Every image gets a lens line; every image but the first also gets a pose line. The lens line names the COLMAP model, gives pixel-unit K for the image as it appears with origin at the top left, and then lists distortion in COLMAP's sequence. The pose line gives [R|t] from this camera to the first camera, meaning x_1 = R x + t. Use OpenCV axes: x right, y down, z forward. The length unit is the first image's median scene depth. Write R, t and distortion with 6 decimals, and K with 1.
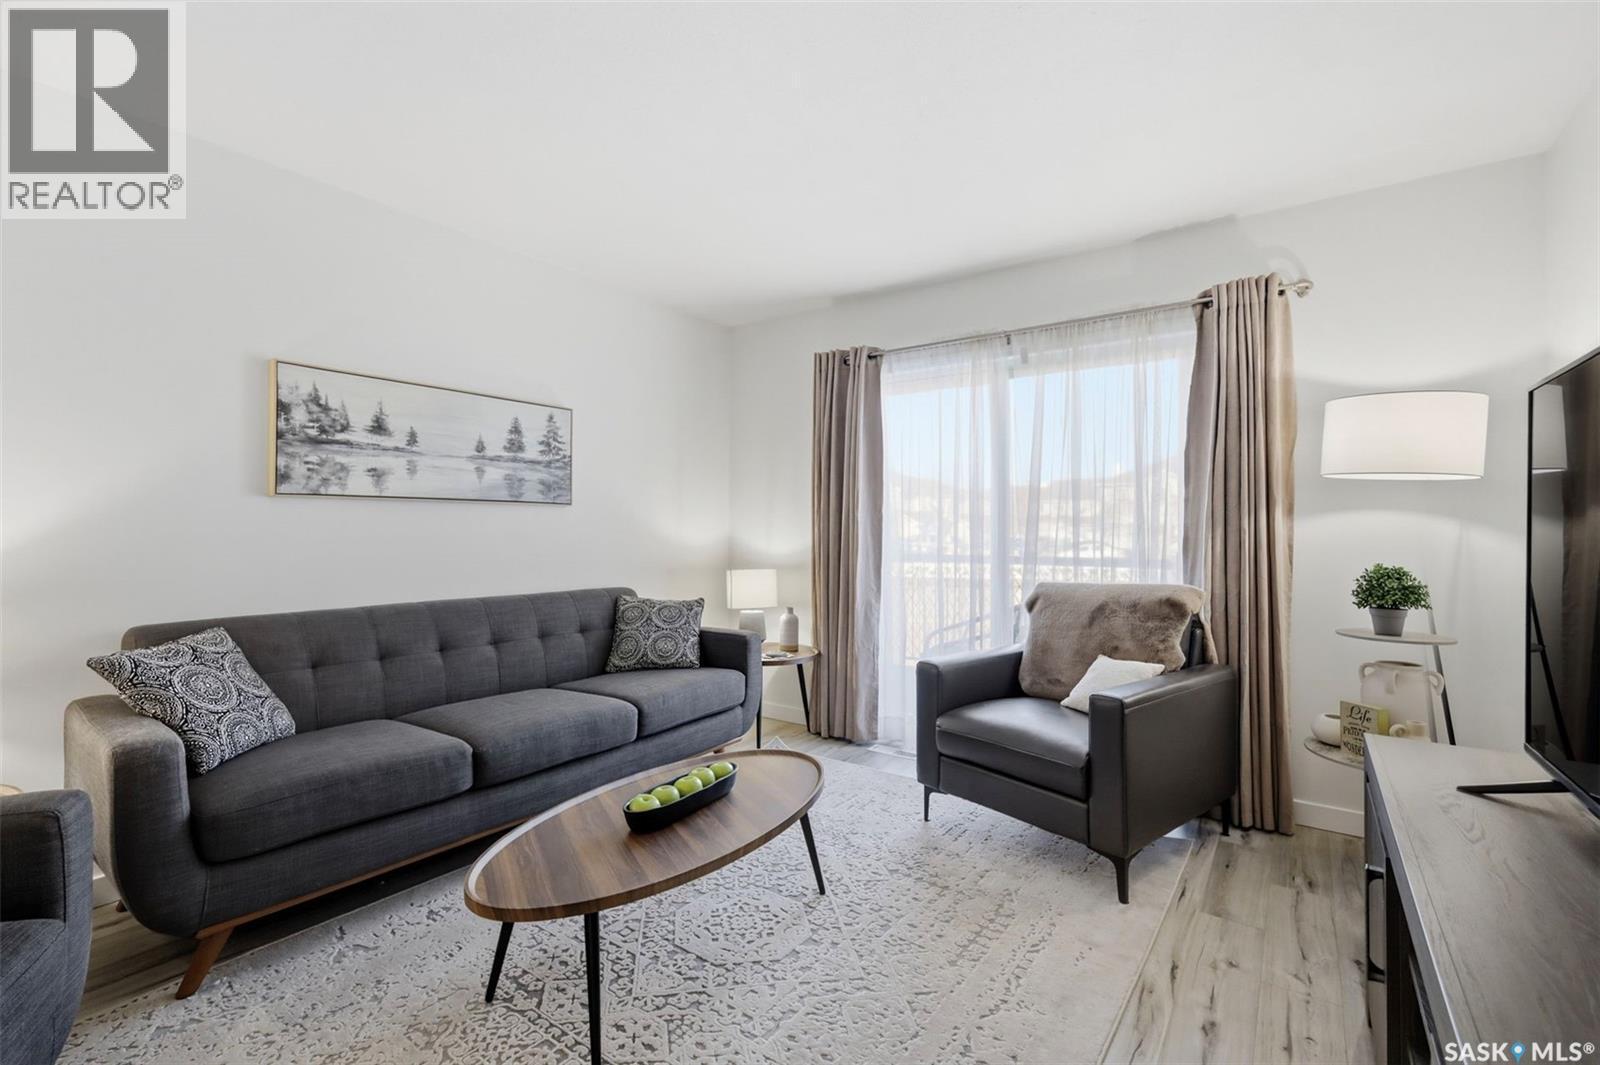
lens RADIAL K [[691.5, 0, 818.5], [0, 691.5, 527.0], [0, 0, 1]] dist [0.000934, 0.000010]
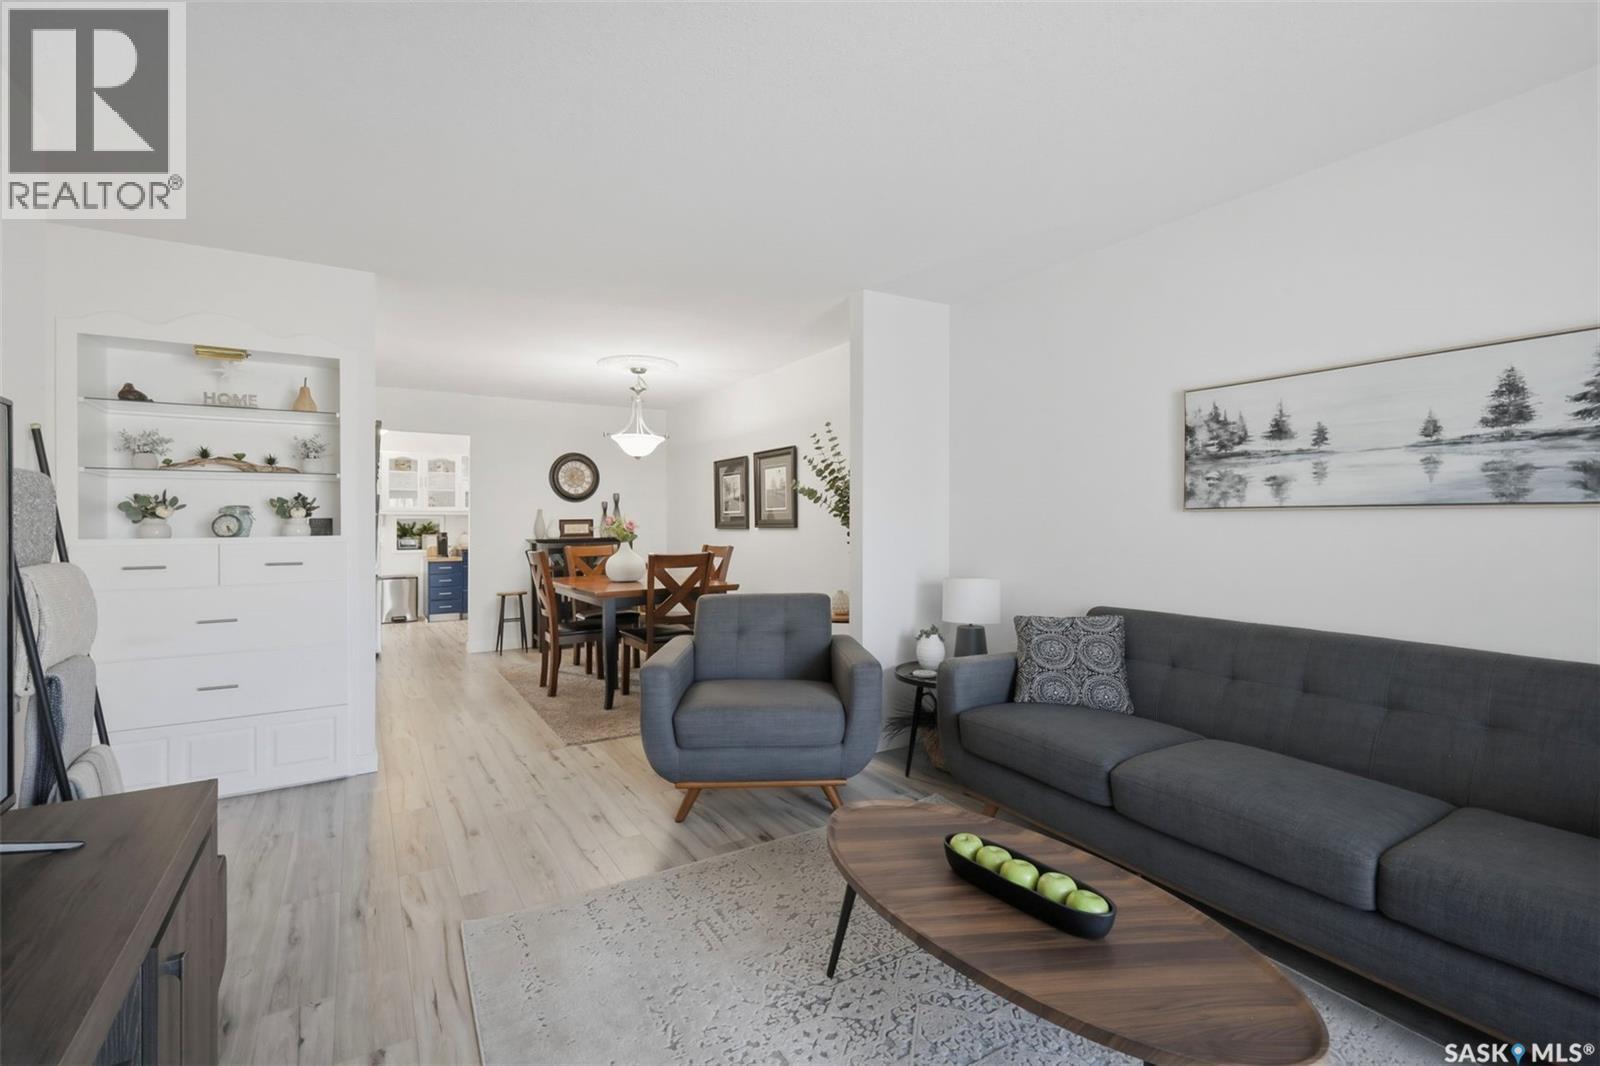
lens RADIAL K [[700.6, 0, 770.7], [0, 700.6, 533.8], [0, 0, 1]] dist [0.001100, -0.000078]
pose [[-0.421124, 0.013682, -0.906900, 0.487342], [-0.000979, 0.999879, 0.015539, -0.022364], [0.907003, 0.007432, -0.421059, 0.782444]]
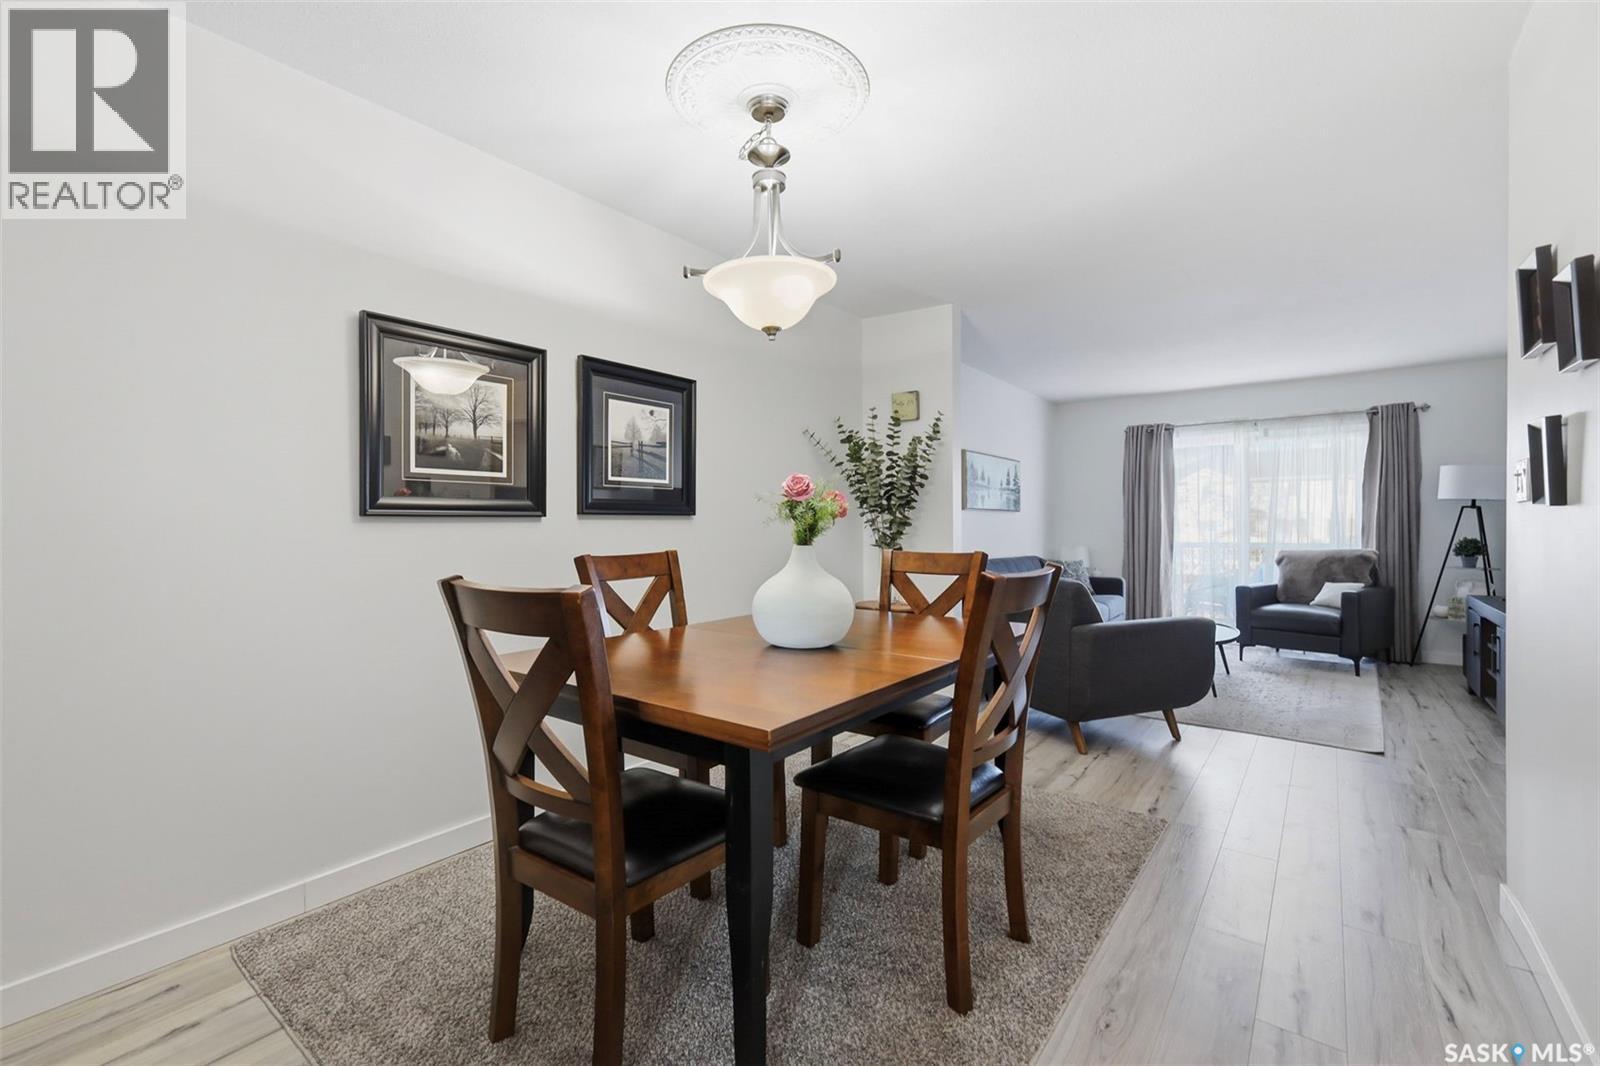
lens RADIAL K [[706.9, 0, 800.0], [0, 706.9, 533.0], [0, 0, 1]] dist [0.000560, -0.000220]
pose [[0.999372, -0.002810, -0.035321, -1.172486], [0.003102, 0.999962, 0.008204, 0.011906], [0.035297, -0.008308, 0.999342, -1.270226]]
